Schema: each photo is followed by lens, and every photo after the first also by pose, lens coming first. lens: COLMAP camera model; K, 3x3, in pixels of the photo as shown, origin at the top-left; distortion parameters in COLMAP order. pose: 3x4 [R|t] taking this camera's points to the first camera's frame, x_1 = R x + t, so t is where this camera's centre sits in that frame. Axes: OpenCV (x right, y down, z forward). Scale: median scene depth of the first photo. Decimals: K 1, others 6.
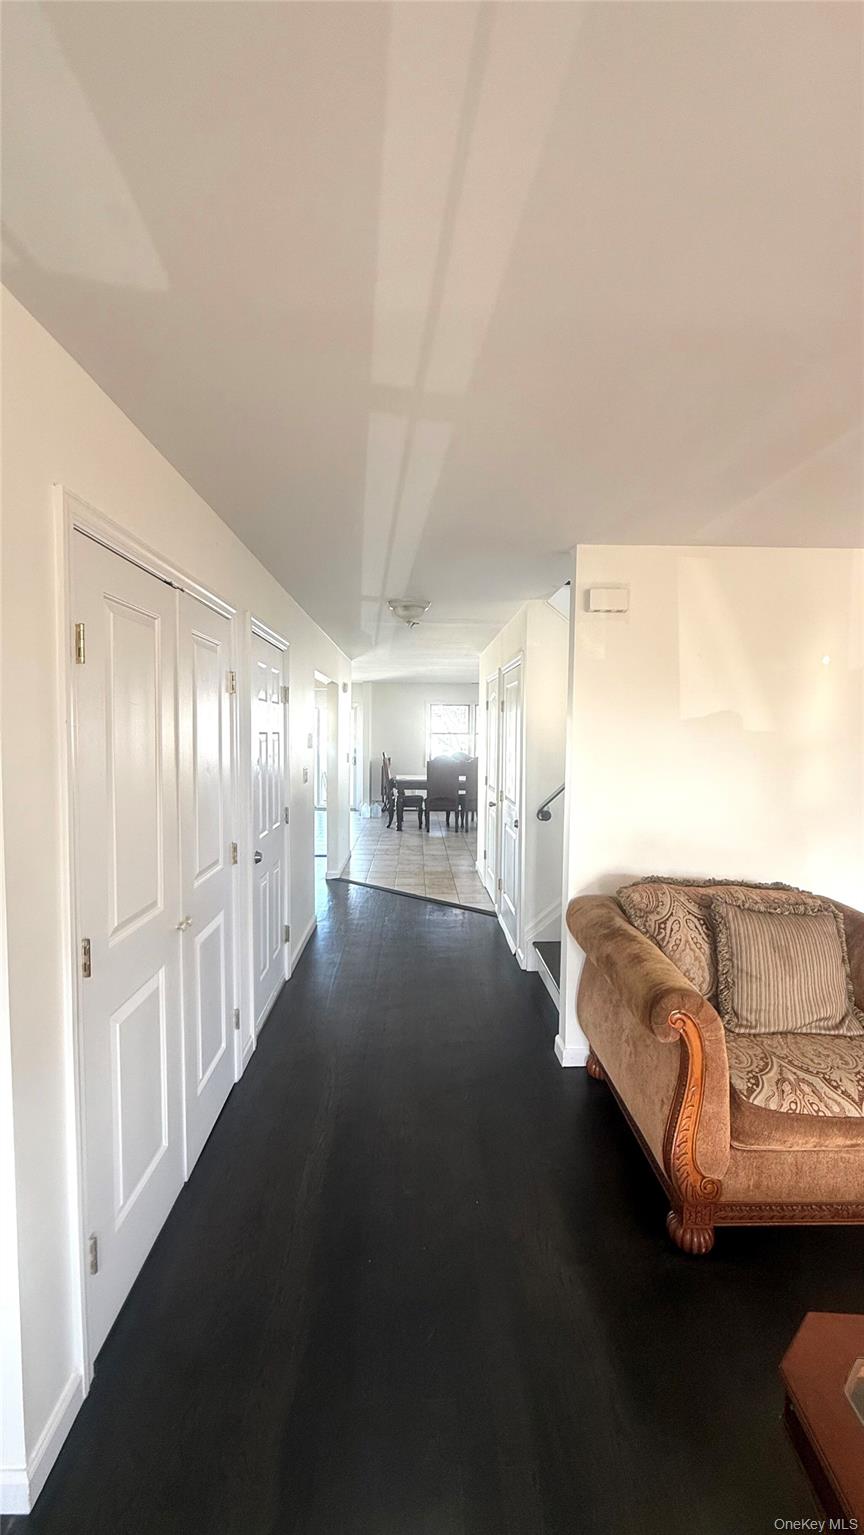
lens RADIAL K [[625.7, 0, 428.0], [0, 625.7, 768.0], [0, 0, 1]] dist [0.010117, 0.000111]
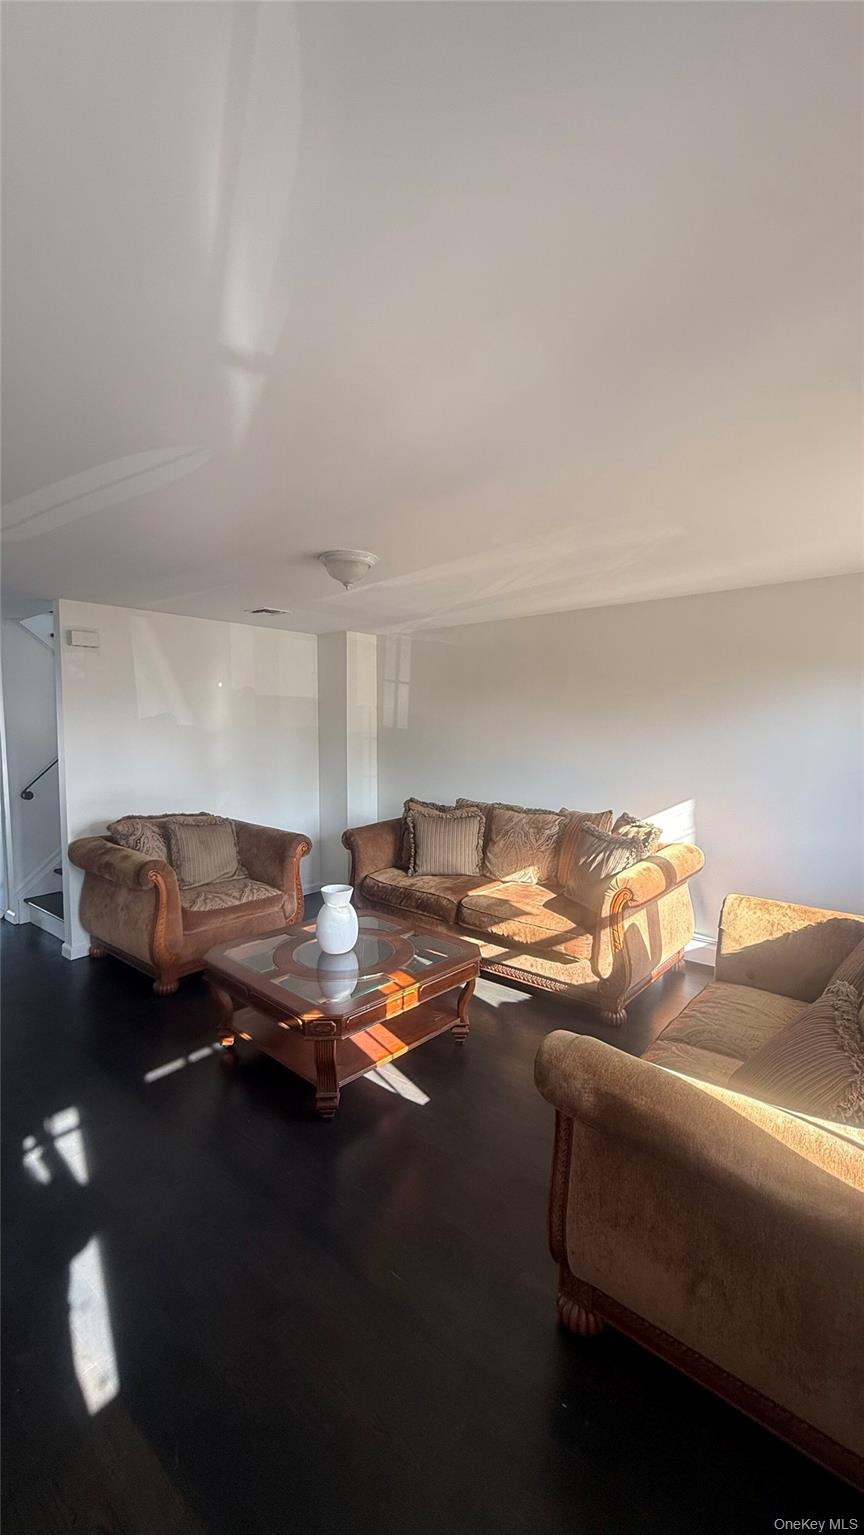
lens RADIAL K [[625.7, 0, 428.0], [0, 625.7, 768.0], [0, 0, 1]] dist [0.010117, 0.000111]
pose [[0.667978, -0.058520, 0.741877, -0.344567], [0.054993, 0.998059, 0.029213, 0.048624], [-0.742147, 0.021284, 0.669900, -0.710961]]
